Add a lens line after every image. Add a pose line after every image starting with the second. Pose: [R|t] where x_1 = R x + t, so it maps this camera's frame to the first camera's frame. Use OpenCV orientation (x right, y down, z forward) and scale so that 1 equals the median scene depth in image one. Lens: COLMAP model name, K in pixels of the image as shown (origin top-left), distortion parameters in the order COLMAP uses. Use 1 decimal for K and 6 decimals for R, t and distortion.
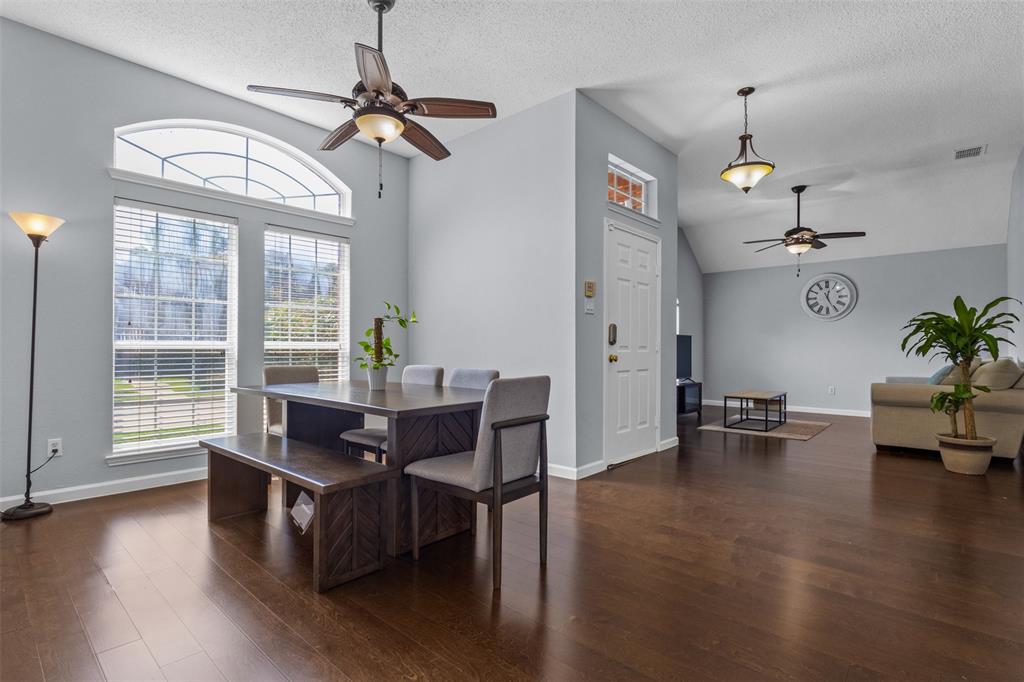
lens RADIAL K [[492.3, 0, 512.0], [0, 492.3, 341.0], [0, 0, 1]] dist [0.001177, 0.000192]
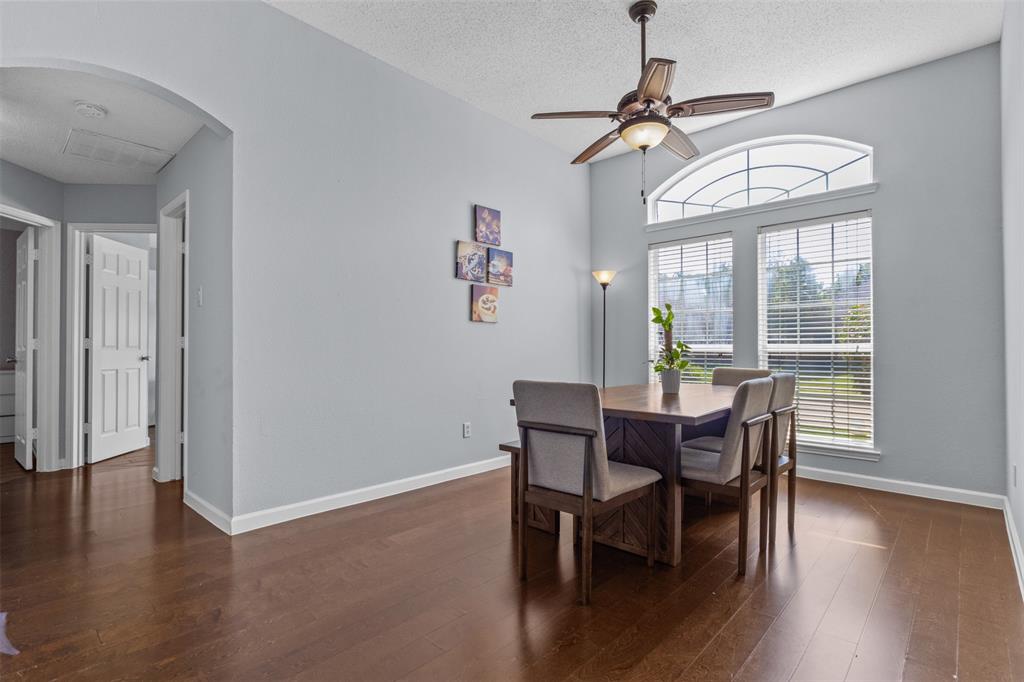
lens RADIAL K [[492.3, 0, 512.0], [0, 492.3, 341.0], [0, 0, 1]] dist [0.001177, 0.000192]
pose [[-0.009920, -0.020004, -0.999751, 0.514724], [0.010990, 0.999737, -0.020113, 0.009373], [0.999890, -0.011187, -0.009697, 0.509189]]
